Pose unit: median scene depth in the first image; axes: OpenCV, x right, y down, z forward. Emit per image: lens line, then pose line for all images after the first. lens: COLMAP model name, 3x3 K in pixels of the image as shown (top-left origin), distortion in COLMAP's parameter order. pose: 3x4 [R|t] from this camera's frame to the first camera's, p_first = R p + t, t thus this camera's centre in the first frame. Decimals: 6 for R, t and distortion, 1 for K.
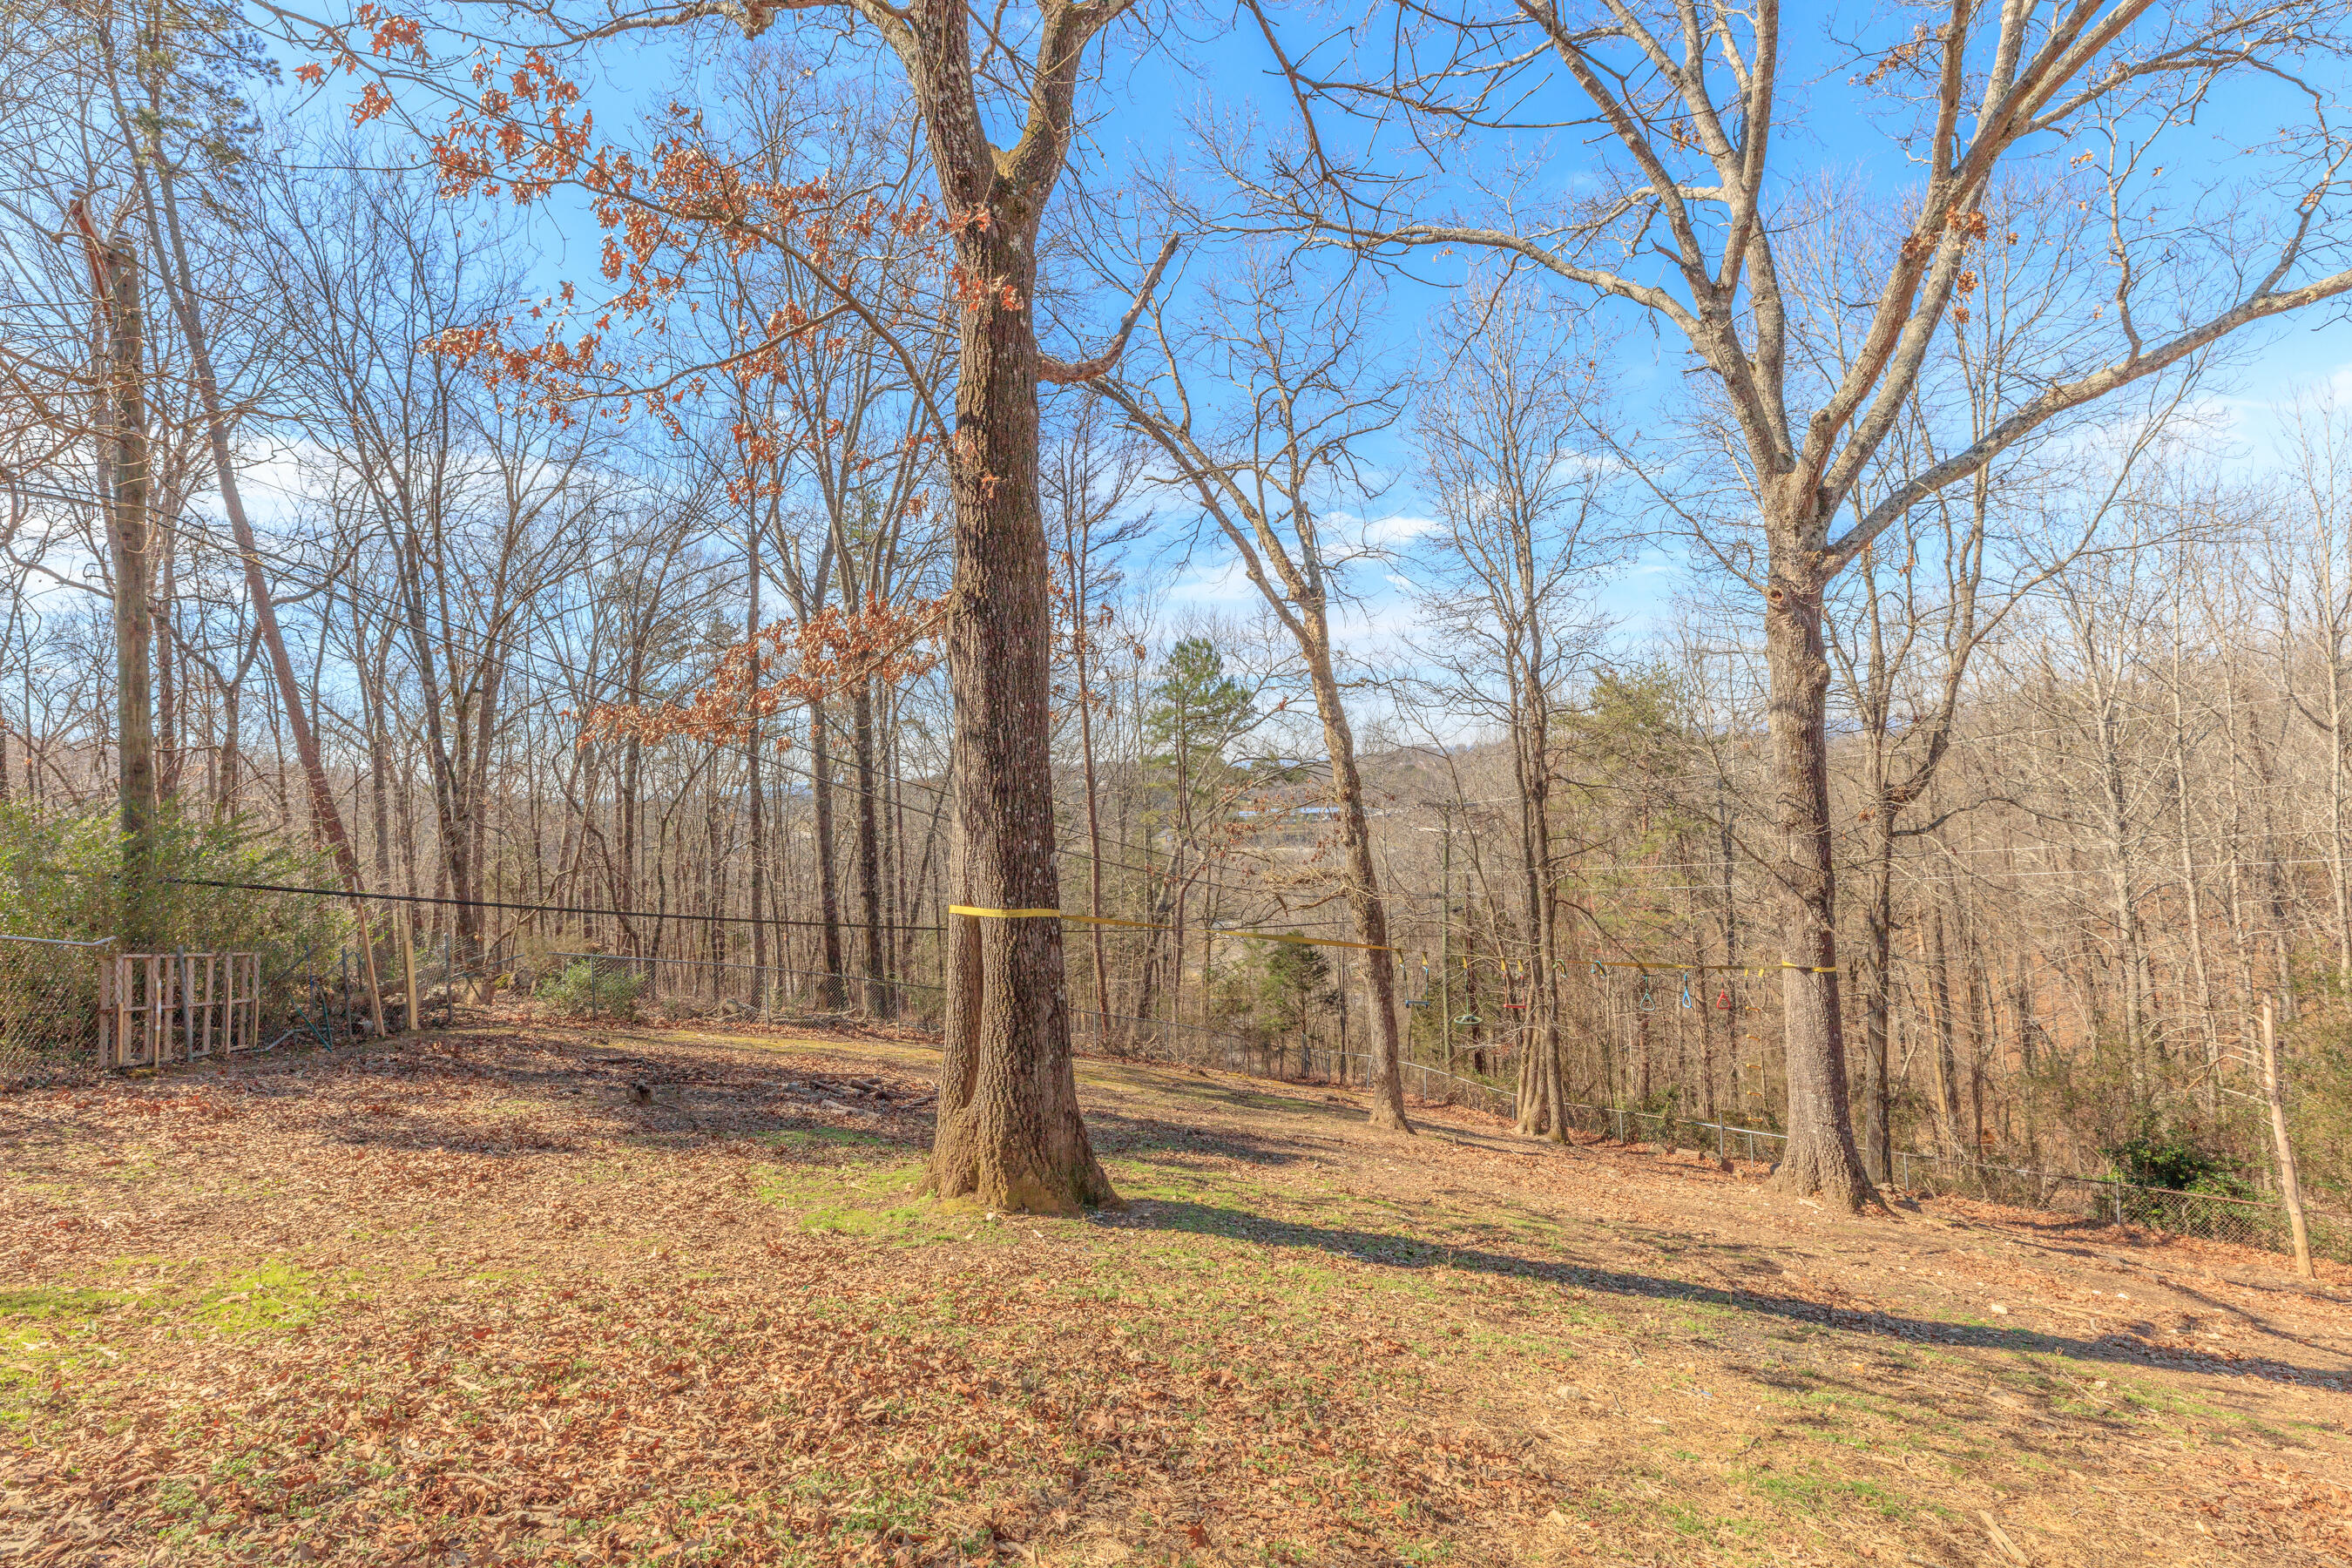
lens RADIAL K [[1053.4, 0, 1155.9], [0, 1053.4, 769.3], [0, 0, 1]] dist [0.002679, -0.000356]
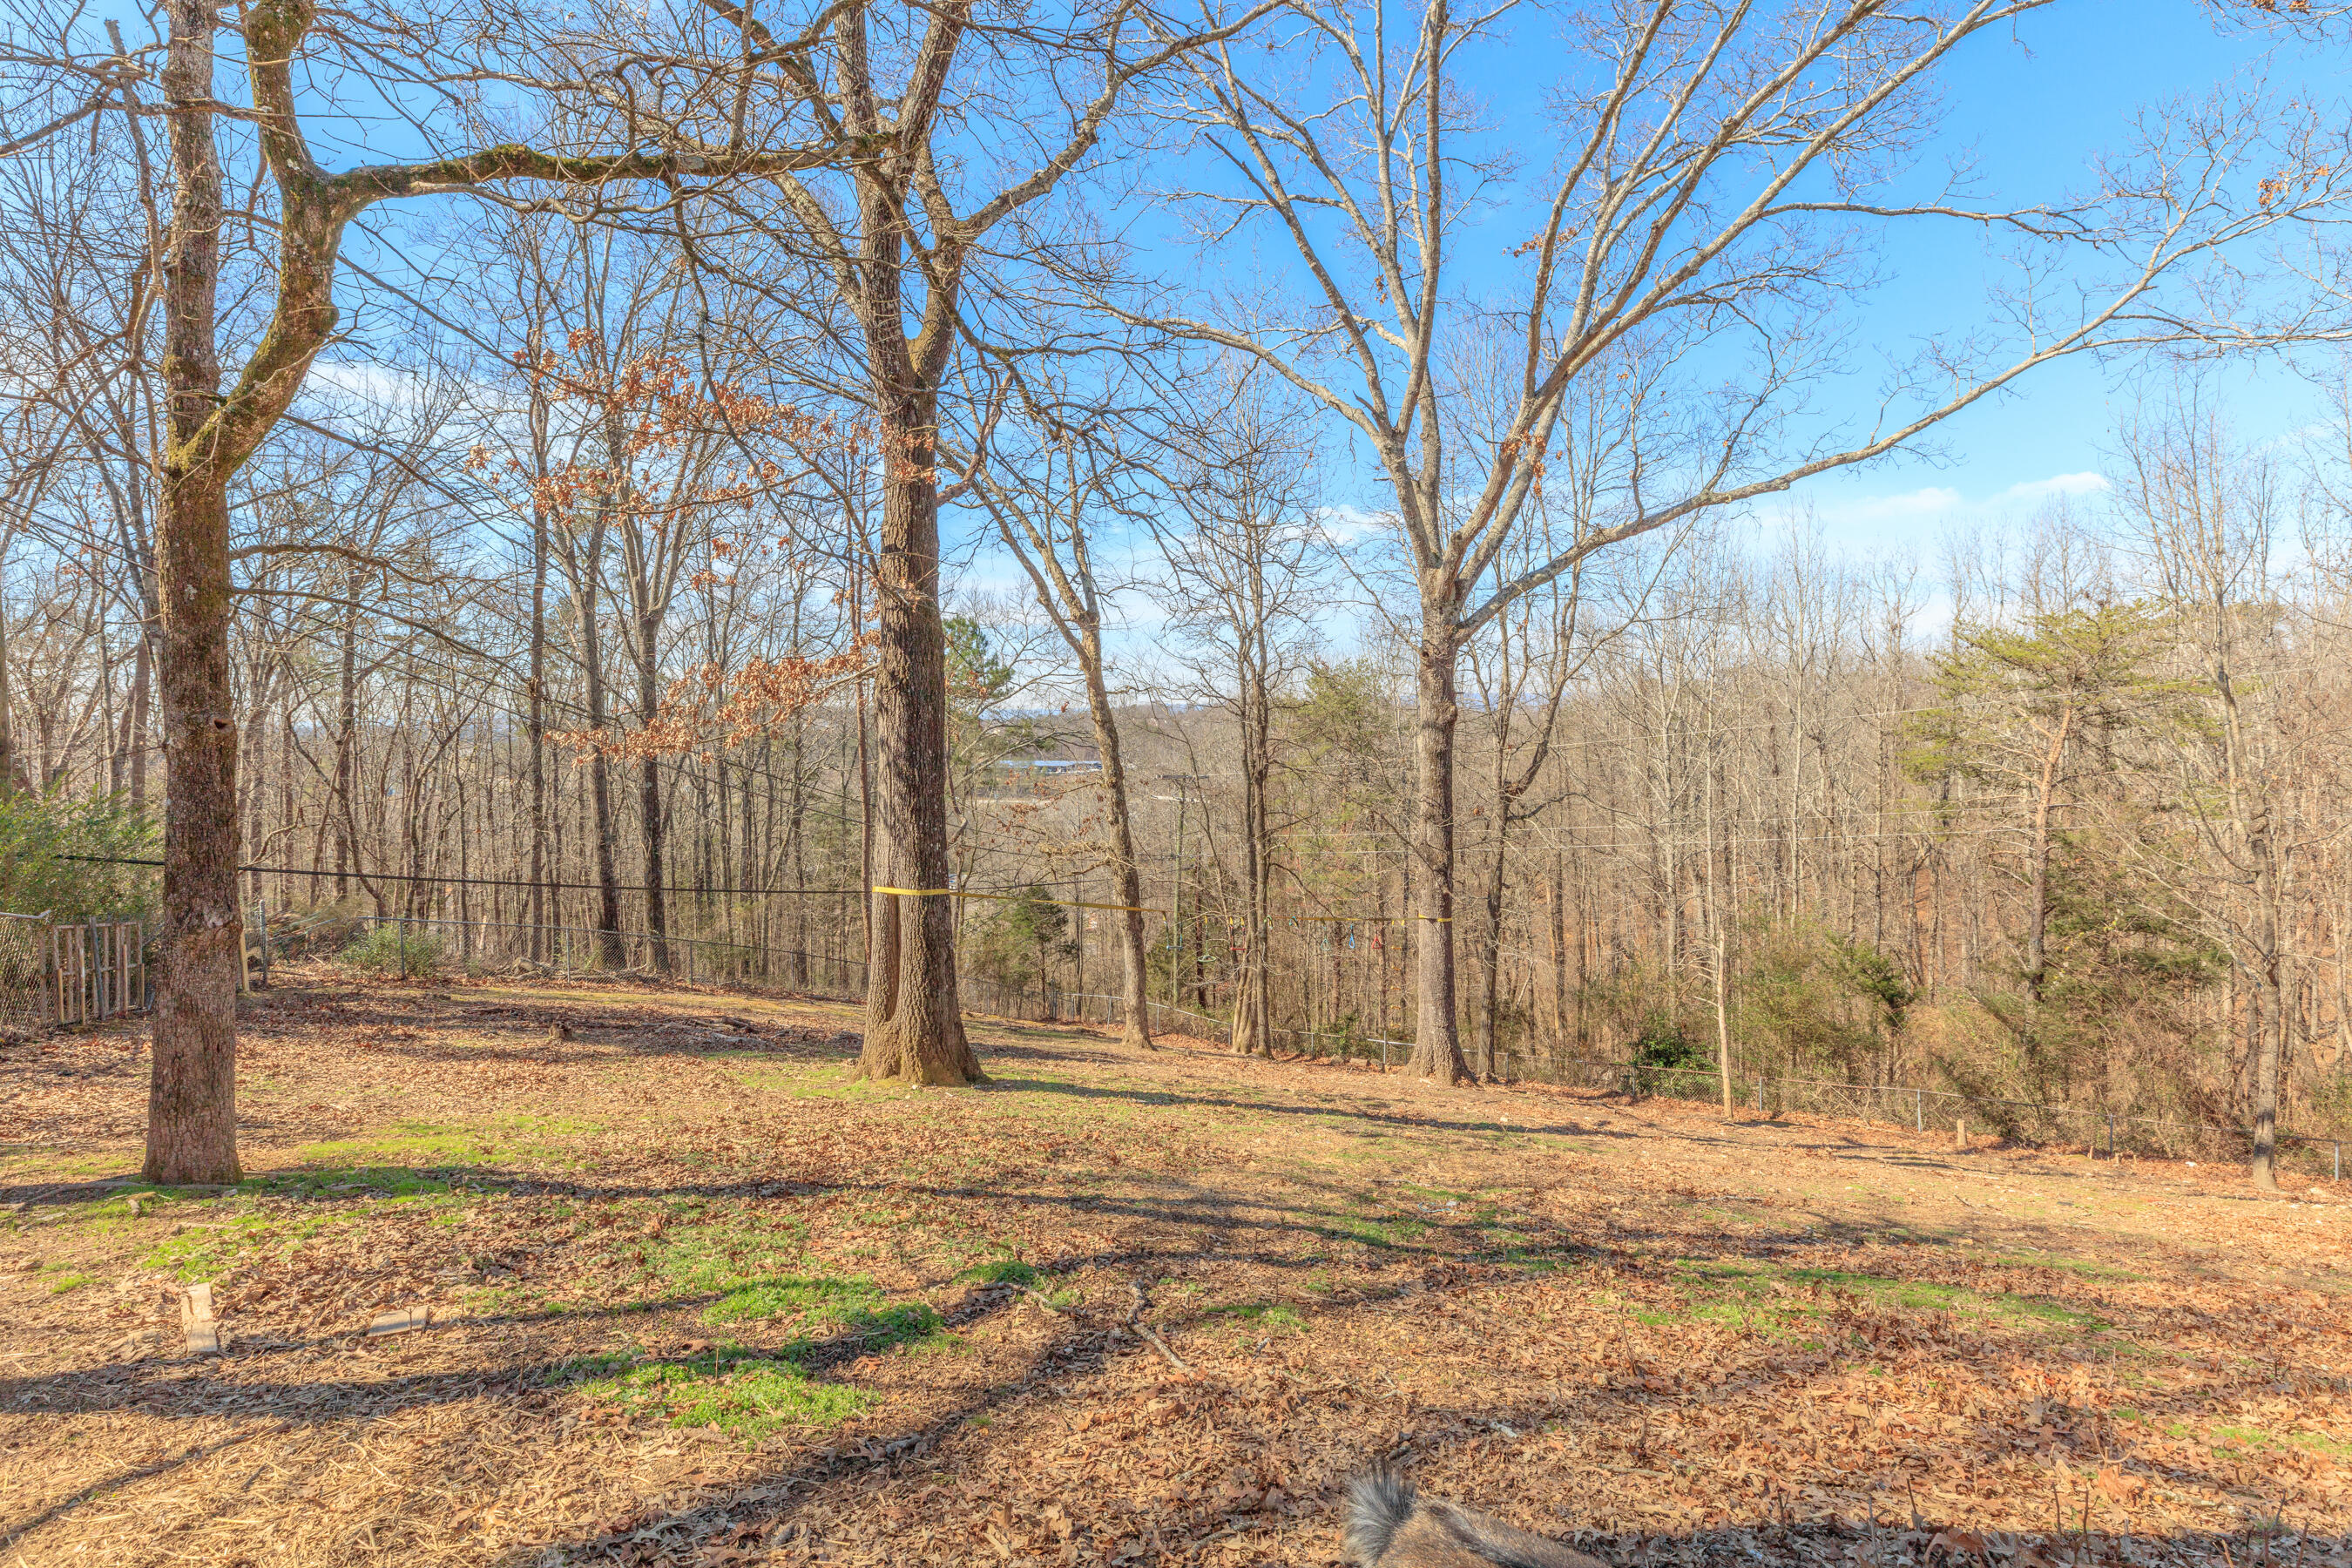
lens RADIAL K [[1058.3, 0, 1143.6], [0, 1058.3, 788.1], [0, 0, 1]] dist [0.002880, -0.000411]
pose [[0.971354, 0.017321, 0.237003, -0.084934], [-0.032150, 0.997749, 0.058847, -0.048600], [-0.235451, -0.064781, 0.969725, -0.231783]]
